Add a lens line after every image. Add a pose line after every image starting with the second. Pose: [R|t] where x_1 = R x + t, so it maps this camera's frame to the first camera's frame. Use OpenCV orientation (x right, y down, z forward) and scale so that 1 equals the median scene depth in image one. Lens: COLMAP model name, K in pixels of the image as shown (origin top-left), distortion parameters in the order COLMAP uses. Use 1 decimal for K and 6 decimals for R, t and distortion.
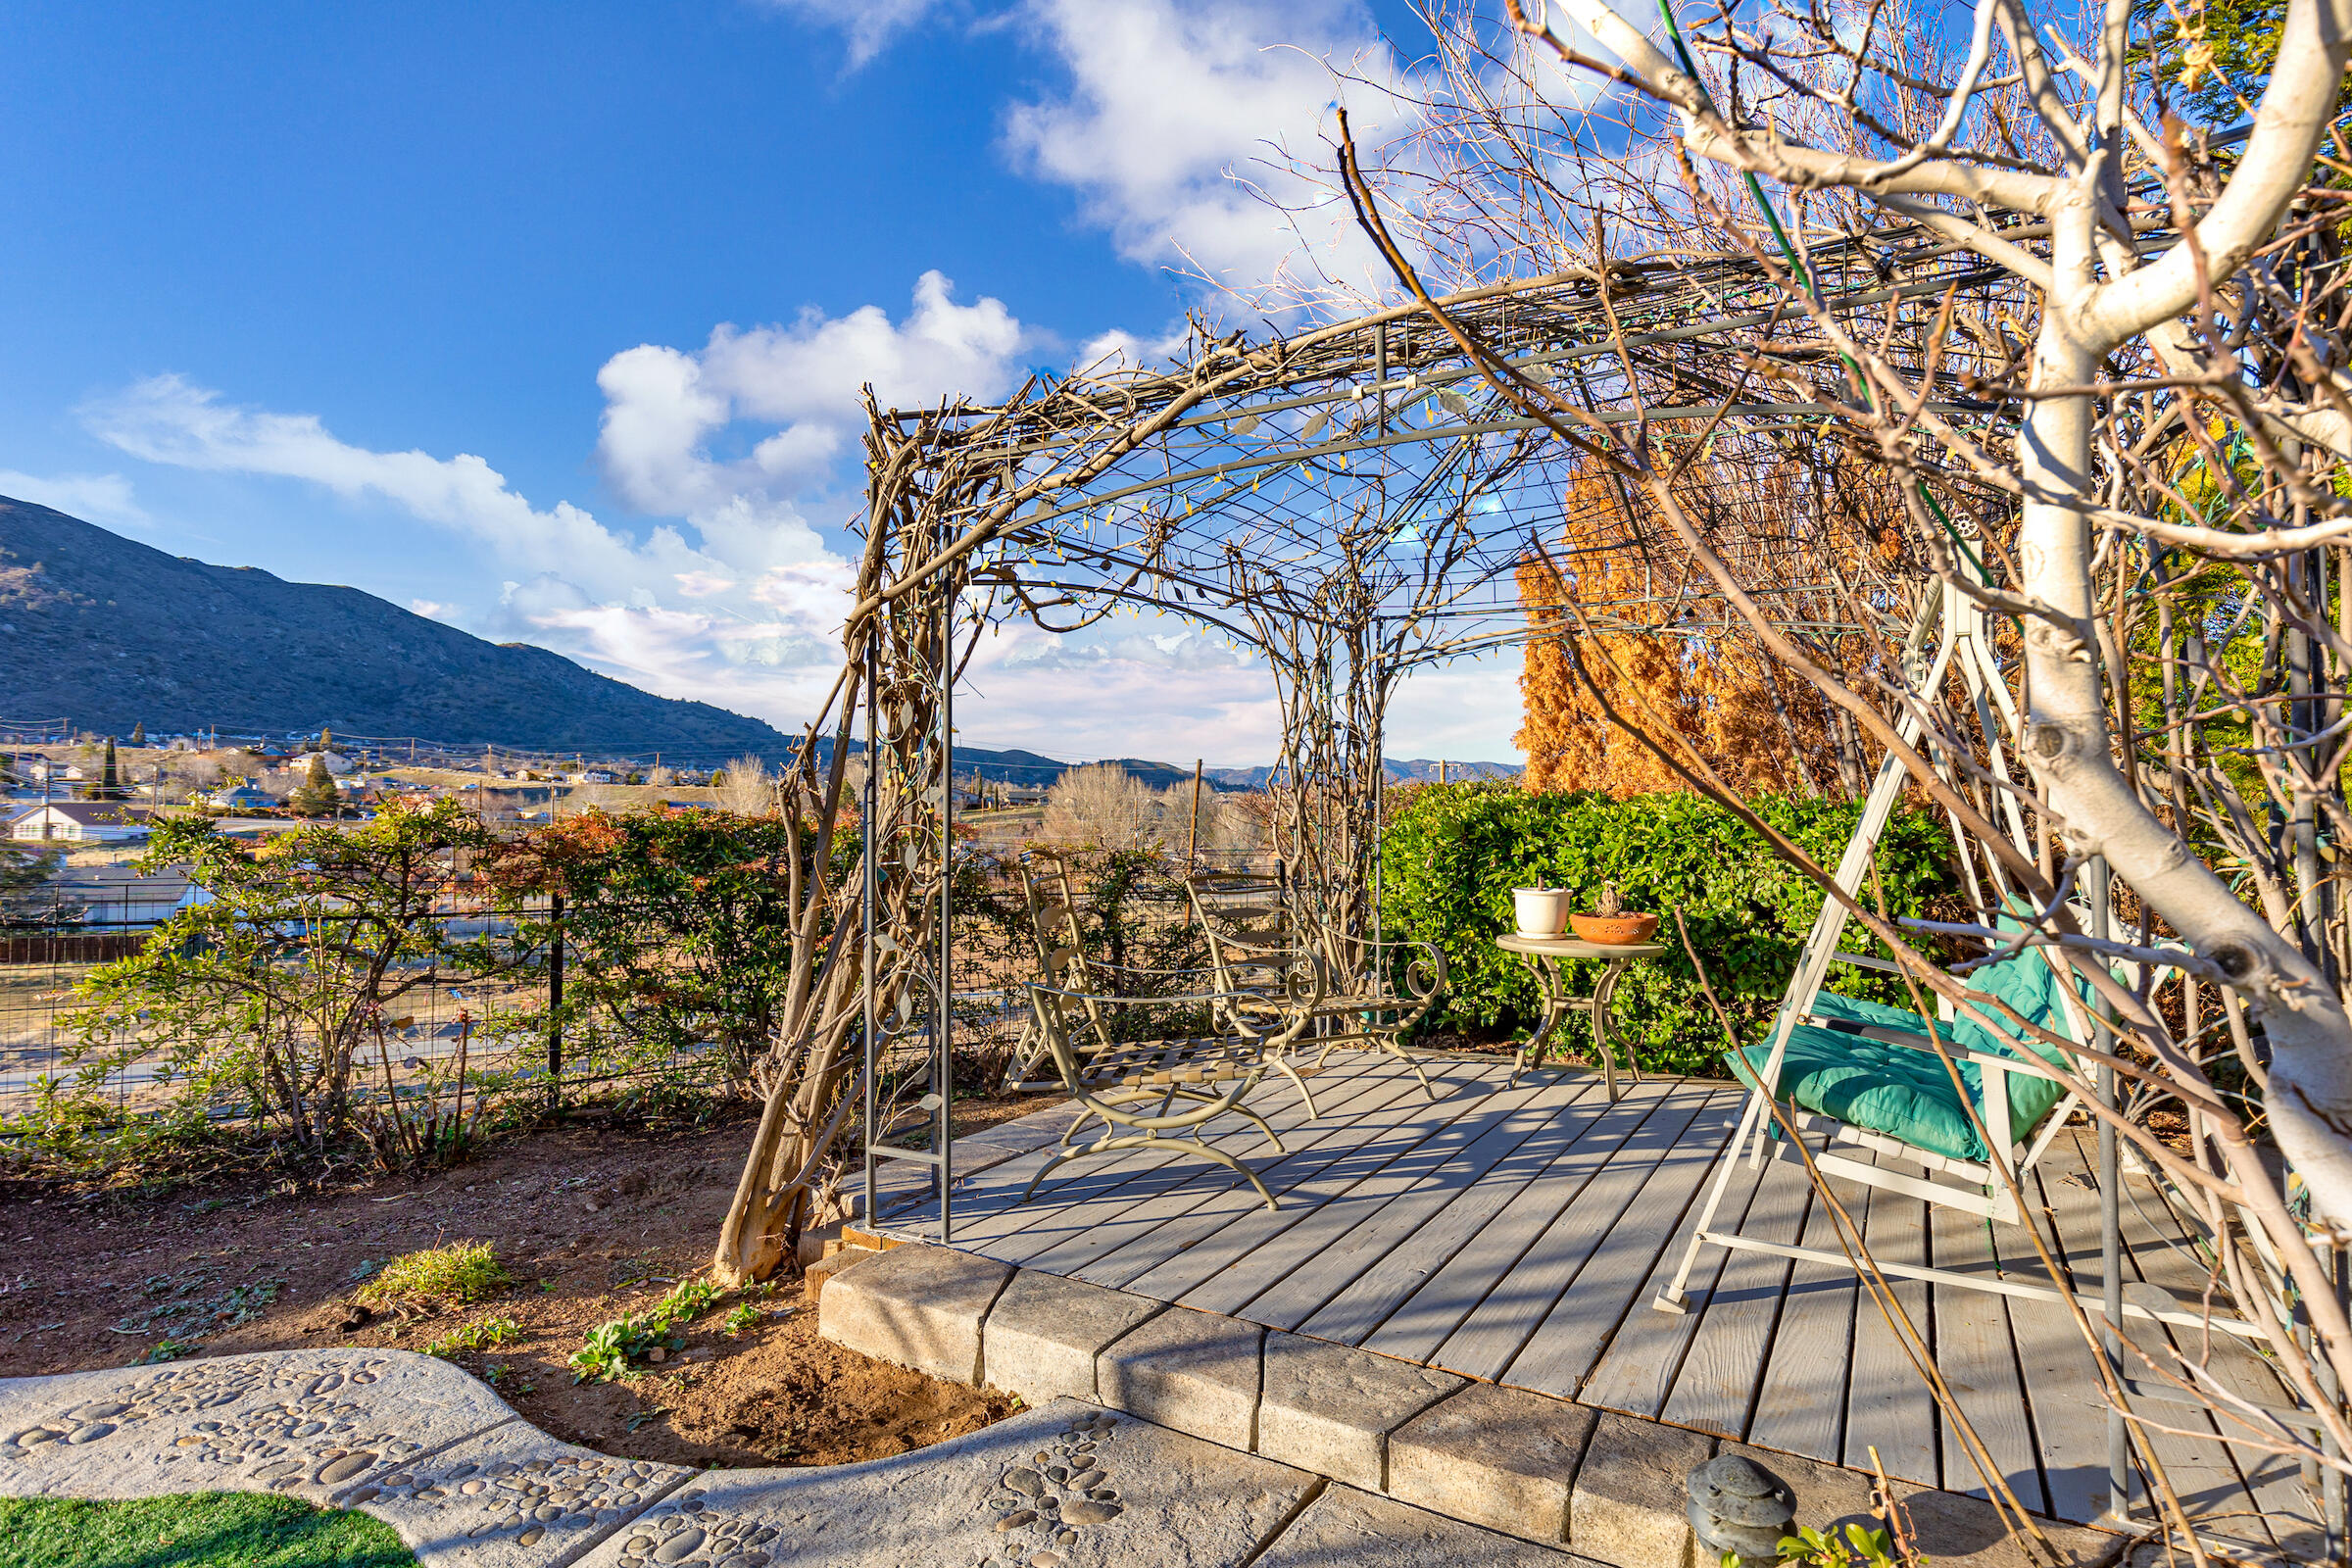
lens RADIAL K [[1325.4, 0, 1175.1], [0, 1325.4, 795.8], [0, 0, 1]] dist [0.001667, 0.000453]
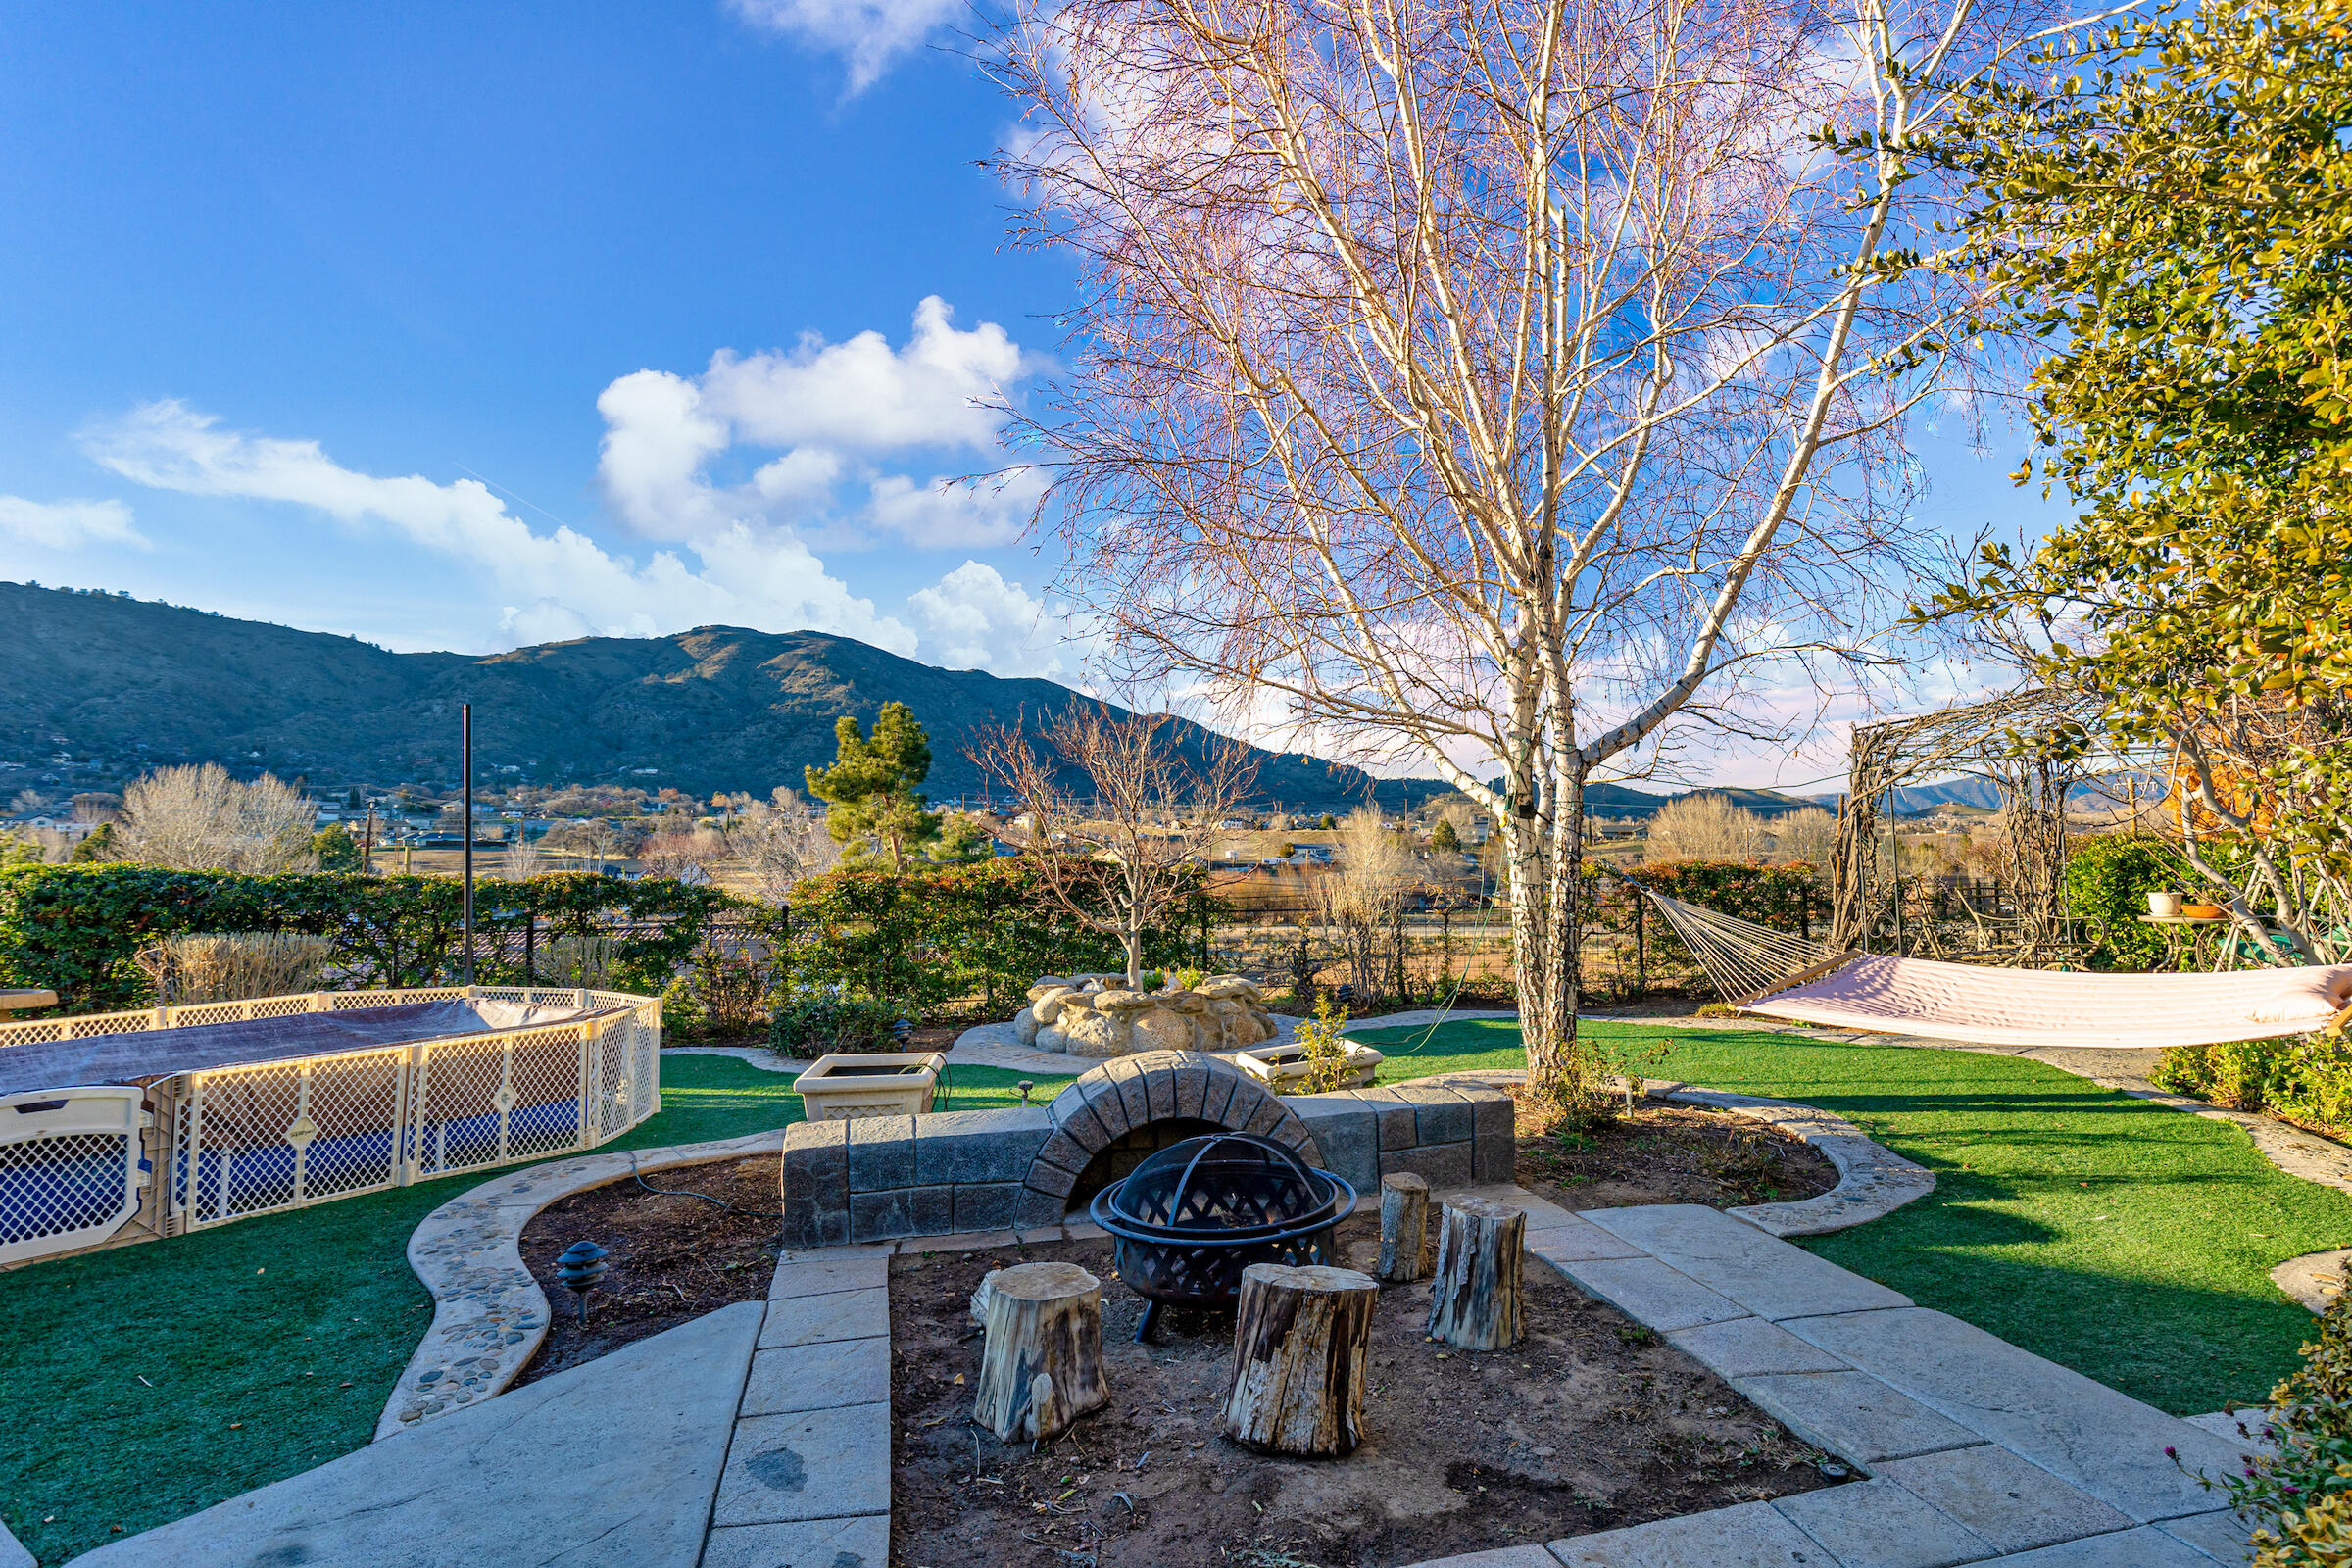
lens RADIAL K [[1232.9, 0, 1179.4], [0, 1232.9, 777.7], [0, 0, 1]] dist [-0.000534, 0.000056]
pose [[0.896245, -0.047980, -0.440956, -0.210595], [0.027860, 0.998259, -0.051995, -0.044316], [0.442683, 0.034316, 0.896021, -1.223756]]
